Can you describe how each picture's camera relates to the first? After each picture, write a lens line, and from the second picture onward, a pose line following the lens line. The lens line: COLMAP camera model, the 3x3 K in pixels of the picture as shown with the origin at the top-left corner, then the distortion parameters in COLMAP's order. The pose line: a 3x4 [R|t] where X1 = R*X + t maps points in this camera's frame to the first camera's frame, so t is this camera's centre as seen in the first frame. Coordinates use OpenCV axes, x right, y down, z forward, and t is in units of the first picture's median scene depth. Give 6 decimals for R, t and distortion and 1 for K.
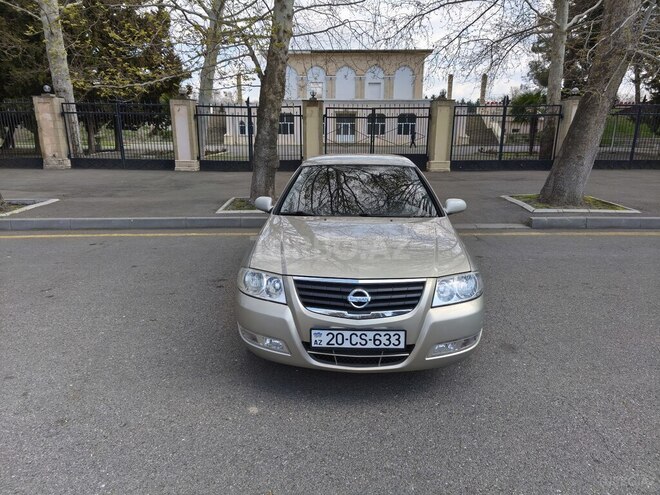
lens RADIAL K [[437.5, 0, 331.6], [0, 437.5, 252.1], [0, 0, 1]] dist [0.041408, -0.003209]
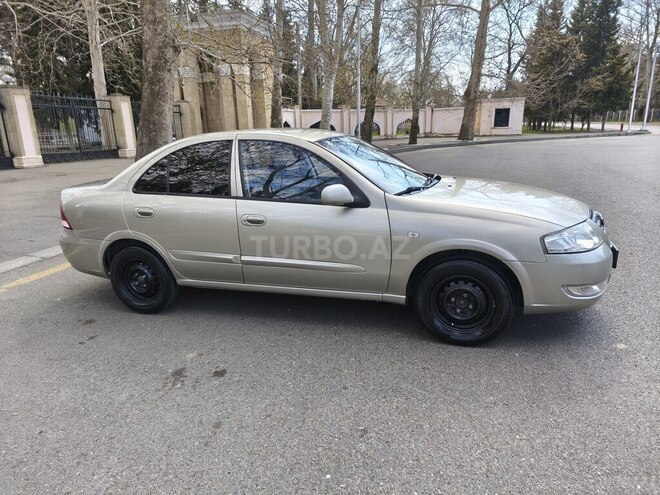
lens RADIAL K [[438.5, 0, 327.2], [0, 438.5, 243.6], [0, 0, 1]] dist [0.095305, -0.074944]
pose [[0.285623, -0.257361, 0.923138, -0.416010], [0.274567, 0.944861, 0.178465, -0.082249], [-0.918168, 0.202489, 0.340537, 0.390002]]
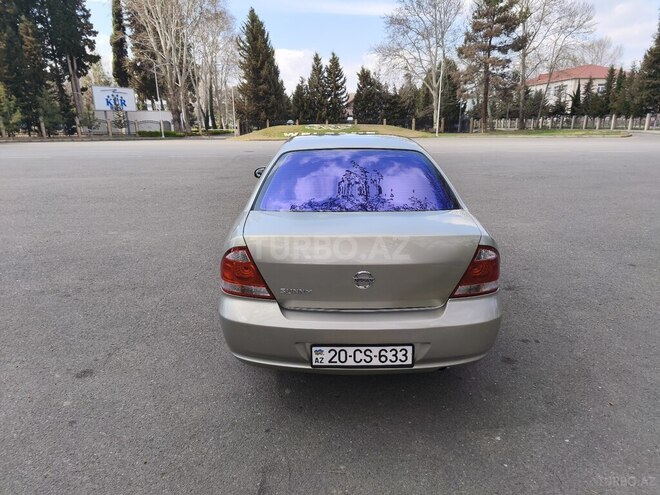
lens RADIAL K [[436.1, 0, 329.1], [0, 436.1, 247.6], [0, 0, 1]] dist [0.078240, -0.067729]
pose [[-0.998563, 0.017580, -0.050630, 0.076715], [-0.010624, 0.861000, 0.508494, -0.260378], [0.052532, 0.508301, -0.859576, 1.038983]]
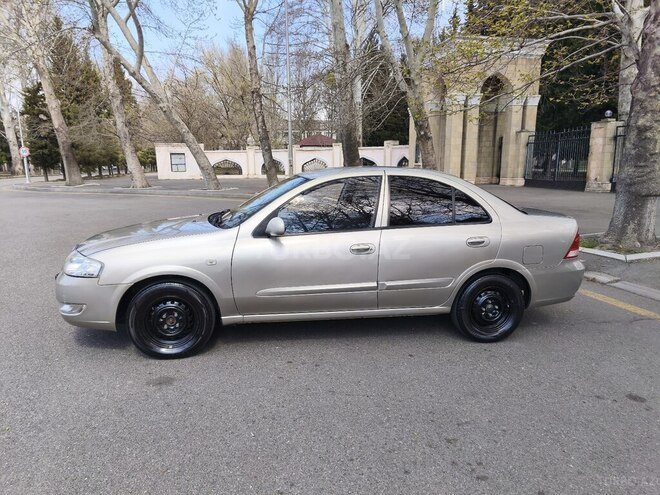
lens RADIAL K [[435.0, 0, 329.0], [0, 435.0, 248.1], [0, 0, 1]] dist [0.093042, -0.071699]
pose [[0.233515, 0.175554, -0.956374, 0.530939], [-0.239576, 0.963632, 0.118389, -0.090741], [0.942377, 0.201479, 0.267081, 0.431097]]
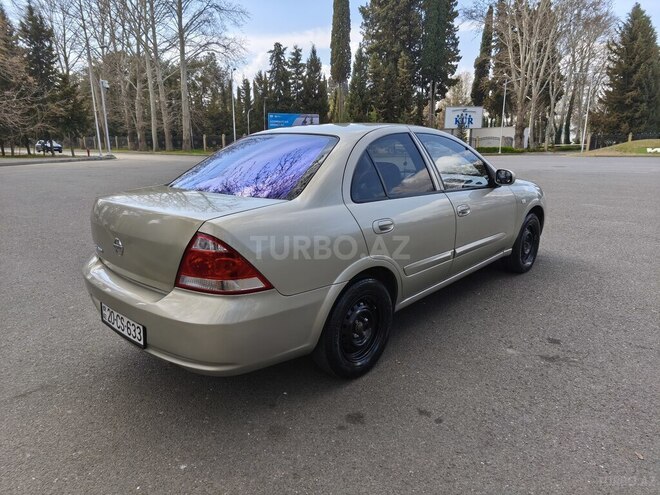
lens RADIAL K [[438.5, 0, 327.2], [0, 438.5, 243.6], [0, 0, 1]] dist [0.095305, -0.074944]
pose [[-0.760486, -0.142660, 0.633490, -0.233877], [0.168973, 0.898485, 0.405183, -0.203759], [-0.626985, 0.415179, -0.659179, 0.924488]]
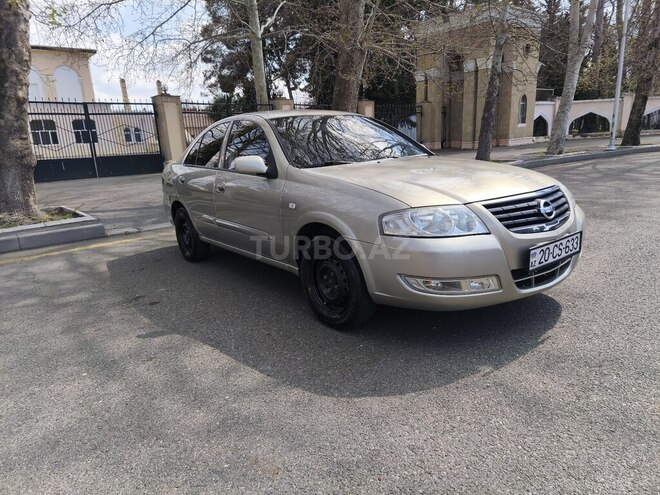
lens RADIAL K [[435.0, 0, 329.0], [0, 435.0, 248.1], [0, 0, 1]] dist [0.093042, -0.071699]
pose [[0.769987, -0.192733, 0.608255, -0.270973], [0.211607, 0.976472, 0.041534, 0.014771], [-0.601949, 0.096730, 0.792654, 0.160773]]
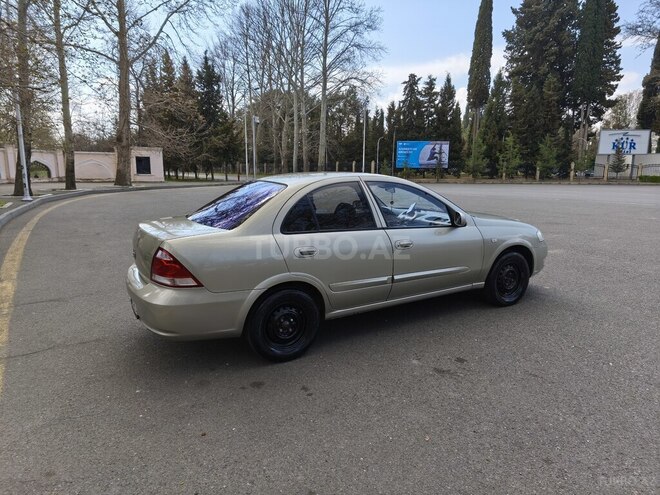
lens RADIAL K [[438.5, 0, 327.2], [0, 438.5, 243.6], [0, 0, 1]] dist [0.095305, -0.074944]
pose [[-0.527026, -0.148082, 0.836849, -0.428423], [0.211821, 0.930737, 0.298095, -0.211330], [-0.823028, 0.334366, -0.459155, 0.864412]]
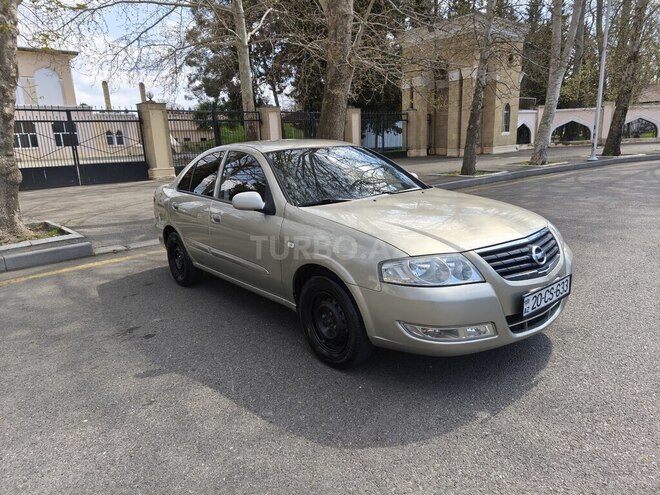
lens RADIAL K [[438.5, 0, 327.2], [0, 438.5, 243.6], [0, 0, 1]] dist [0.095305, -0.074944]
pose [[0.751469, -0.182761, 0.633950, -0.279404], [0.210821, 0.977009, 0.031760, -0.015481], [-0.625179, 0.109783, 0.772722, 0.156425]]
